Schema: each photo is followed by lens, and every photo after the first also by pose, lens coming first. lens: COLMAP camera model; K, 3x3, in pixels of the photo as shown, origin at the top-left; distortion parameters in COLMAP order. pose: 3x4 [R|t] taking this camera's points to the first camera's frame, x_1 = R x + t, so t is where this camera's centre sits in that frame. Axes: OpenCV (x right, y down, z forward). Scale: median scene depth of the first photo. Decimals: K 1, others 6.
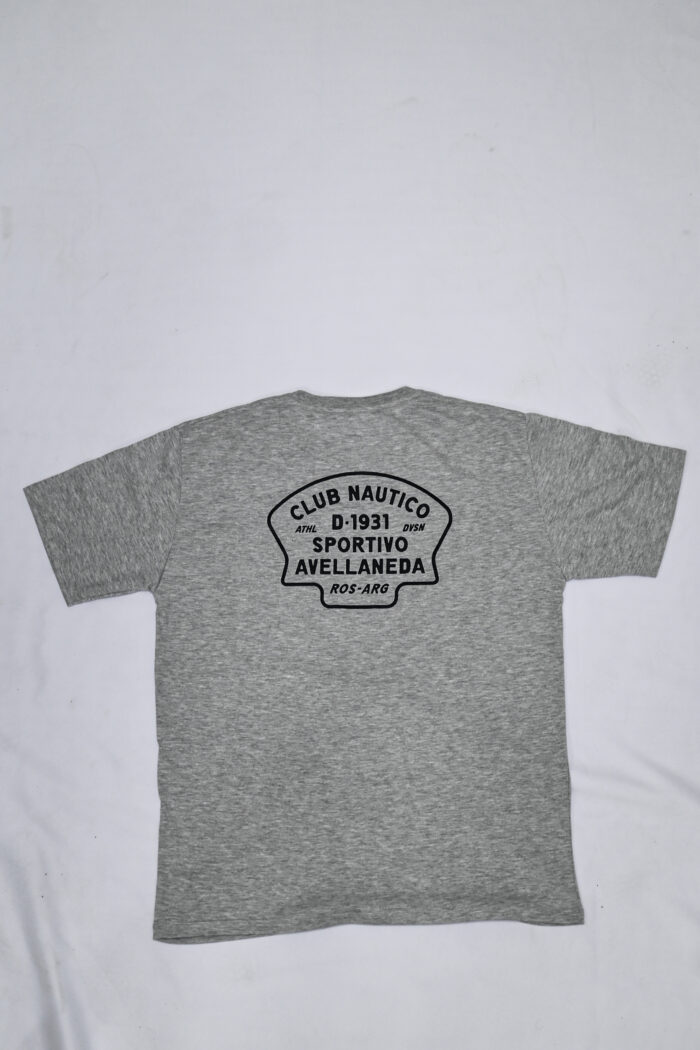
lens RADIAL K [[1498.5, 0, 345.5], [0, 1498.5, 523.9], [0, 0, 1]] dist [0.025785, 0.000000]
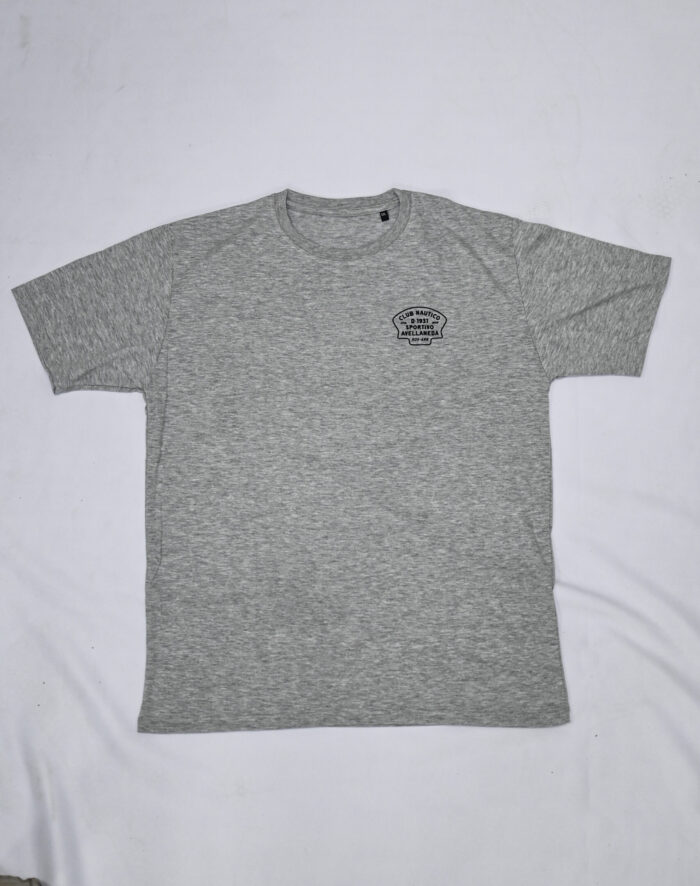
lens RADIAL K [[1589.4, 0, 349.6], [0, 1589.4, 443.6], [0, 0, 1]] dist [-0.250683, 0.000000]
pose [[0.999949, -0.001540, 0.010028, -0.189357], [0.000821, 0.997450, 0.071361, 0.019893], [-0.010112, -0.071349, 0.997400, -2.680674]]
